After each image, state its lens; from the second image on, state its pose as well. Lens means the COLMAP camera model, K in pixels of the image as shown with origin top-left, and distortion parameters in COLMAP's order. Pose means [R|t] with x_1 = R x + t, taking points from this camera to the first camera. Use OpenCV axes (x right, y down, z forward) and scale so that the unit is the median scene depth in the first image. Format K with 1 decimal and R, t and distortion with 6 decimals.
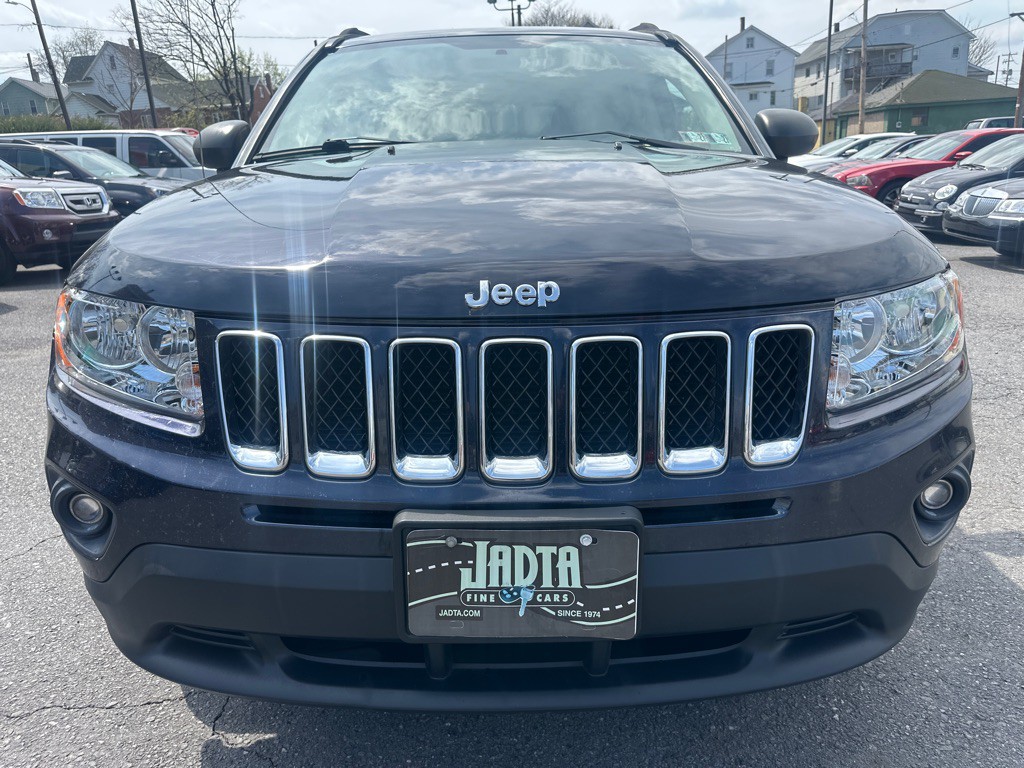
lens RADIAL K [[792.1, 0, 518.4], [0, 792.1, 410.7], [0, 0, 1]] dist [0.054050, -0.069691]
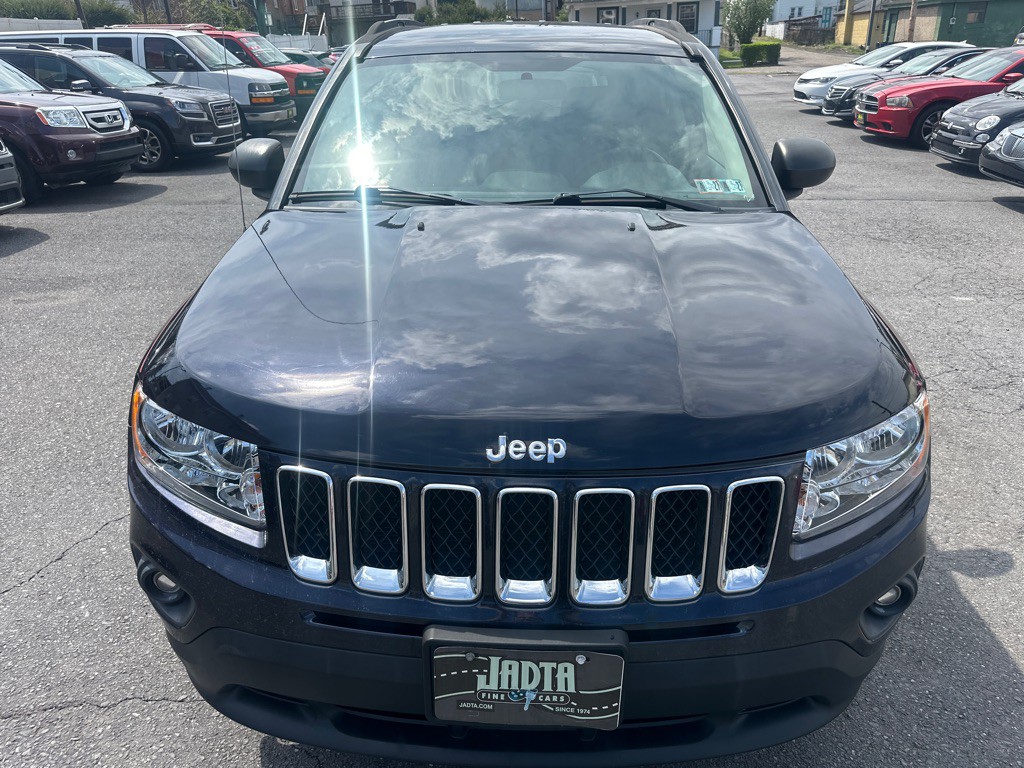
lens RADIAL K [[814.2, 0, 512.0], [0, 814.2, 384.0], [0, 0, 1]] dist [0.056423, -0.073605]
pose [[0.999153, 0.030439, -0.027688, 0.001951], [-0.025796, 0.987601, 0.154853, -0.418006], [0.032058, -0.154007, 0.987549, -0.171266]]
